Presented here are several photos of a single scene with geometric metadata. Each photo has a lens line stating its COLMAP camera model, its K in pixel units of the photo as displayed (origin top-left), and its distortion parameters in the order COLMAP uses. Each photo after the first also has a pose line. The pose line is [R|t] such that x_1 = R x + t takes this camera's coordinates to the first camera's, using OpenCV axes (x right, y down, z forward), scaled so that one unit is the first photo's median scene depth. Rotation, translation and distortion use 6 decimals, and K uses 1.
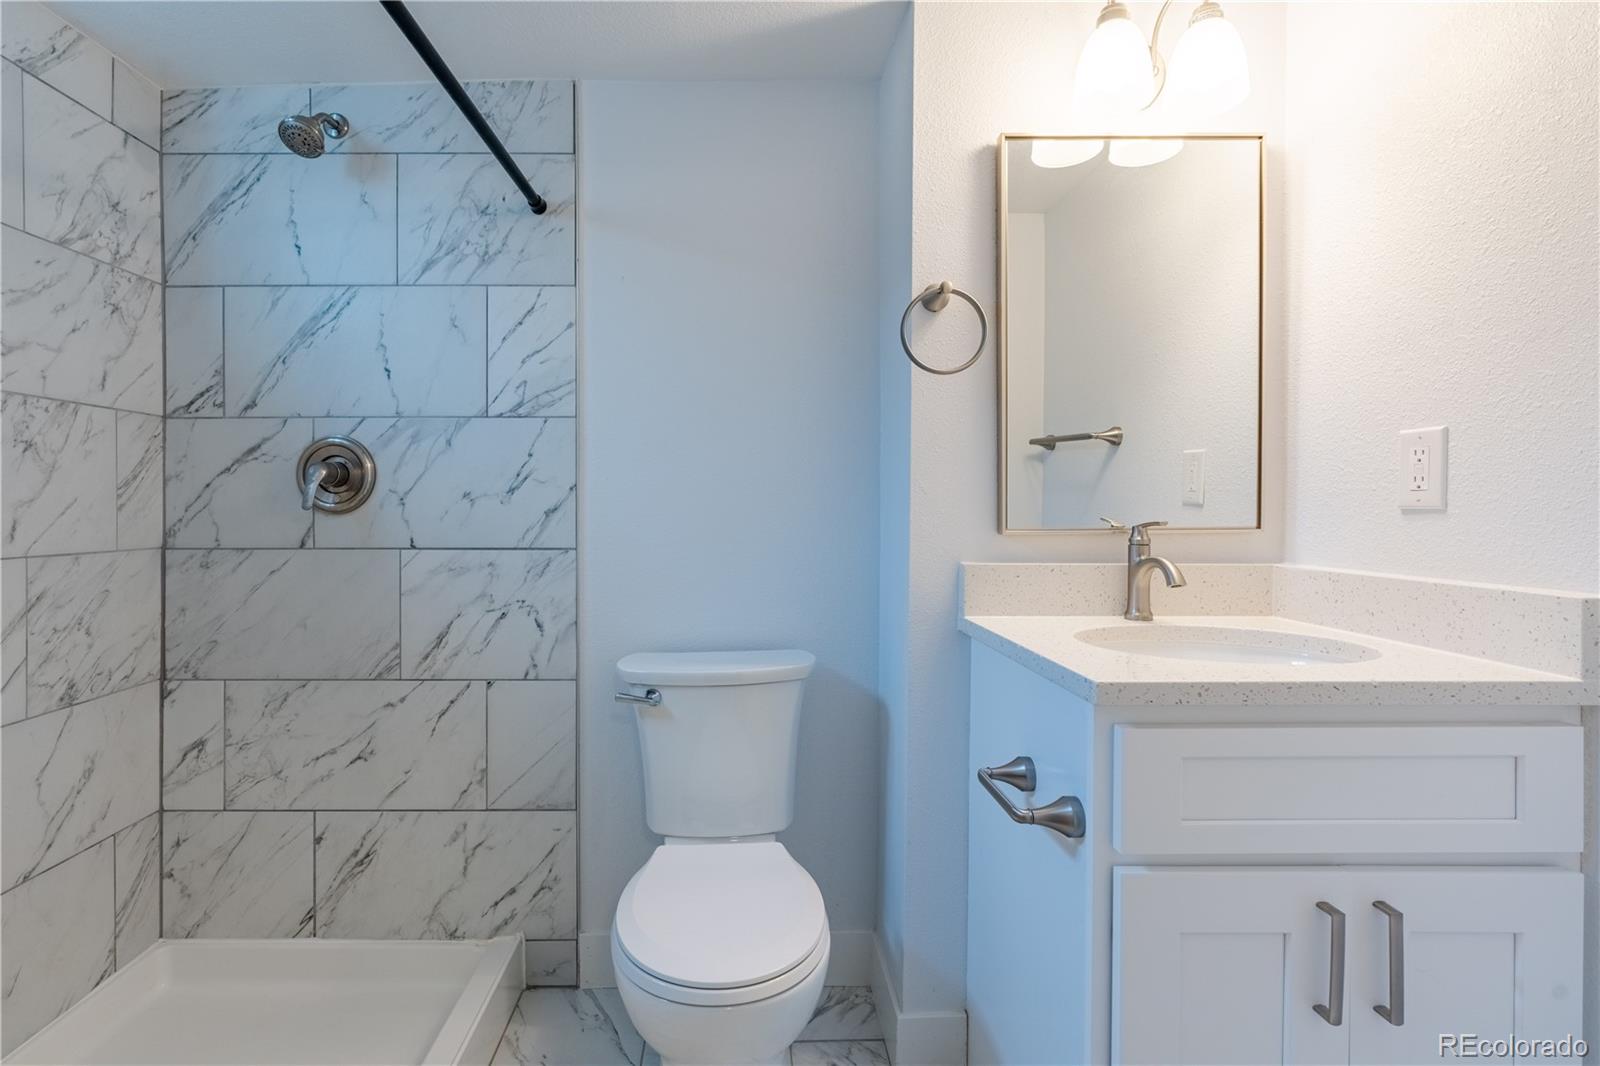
lens RADIAL K [[762.4, 0, 787.1], [0, 762.4, 529.8], [0, 0, 1]] dist [-0.012945, 0.000324]
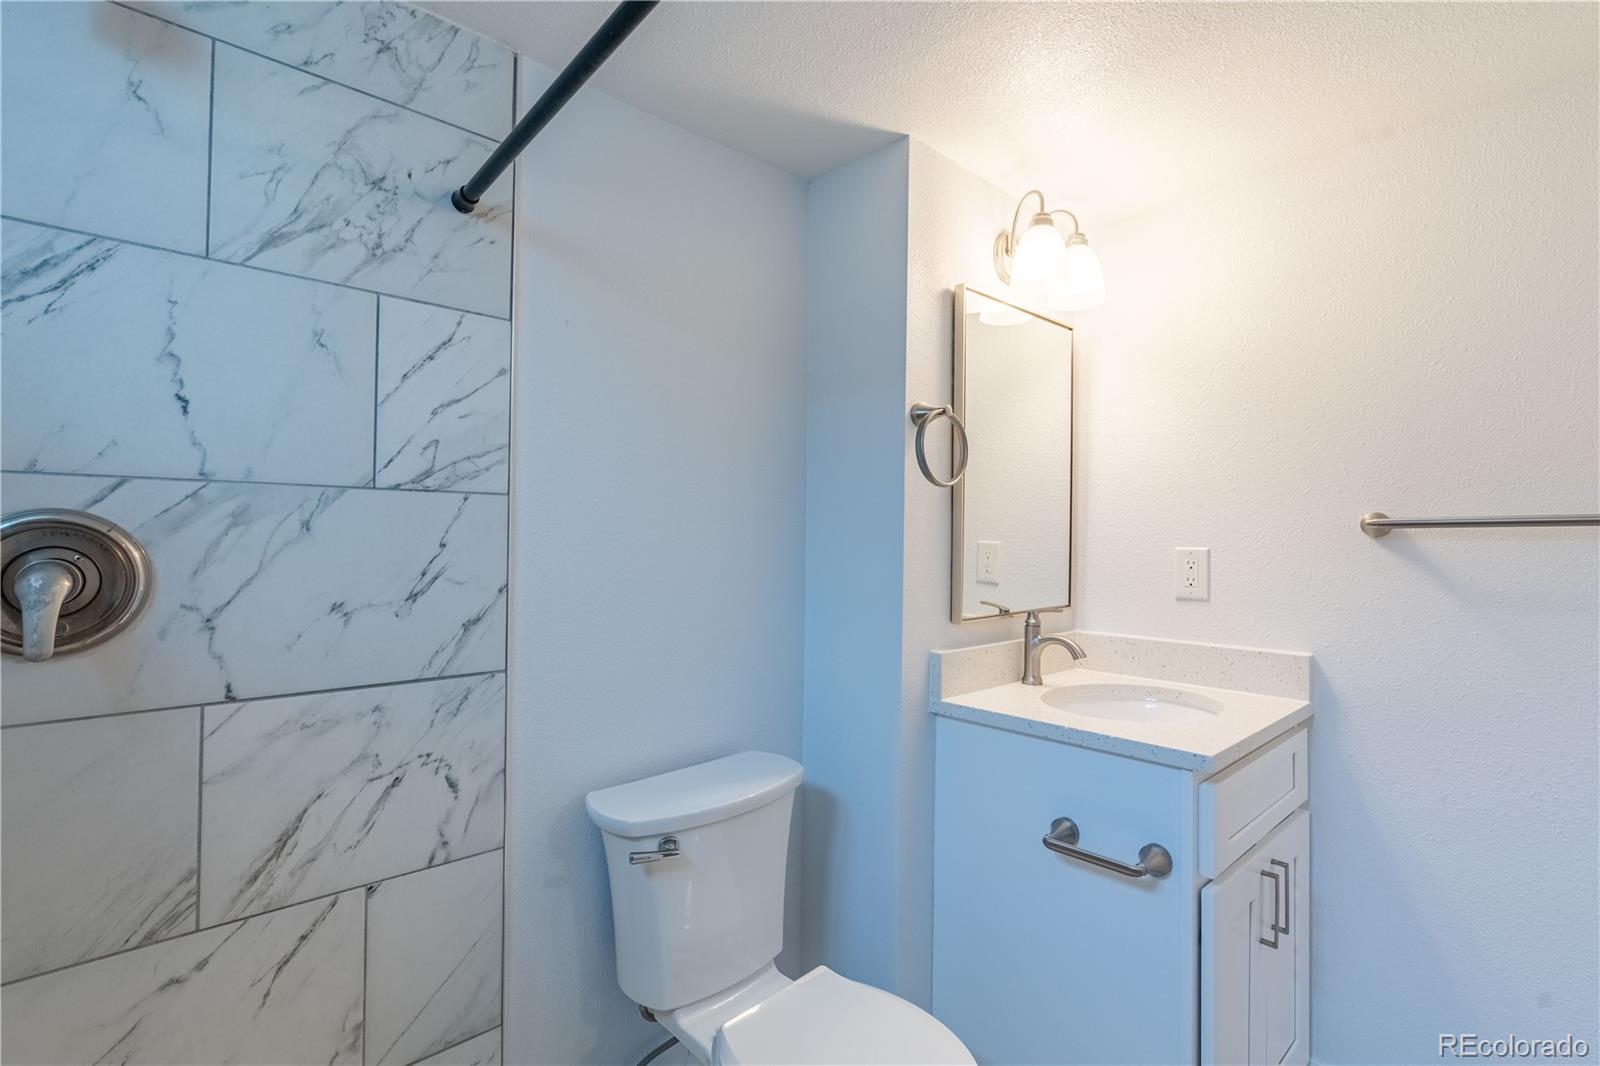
lens RADIAL K [[727.3, 0, 801.0], [0, 727.3, 533.7], [0, 0, 1]] dist [-0.014144, 0.005048]
pose [[0.746843, 0.010049, 0.664924, -0.537884], [0.006412, 0.999731, -0.022311, -0.091922], [-0.664969, 0.020927, 0.746578, 0.276926]]
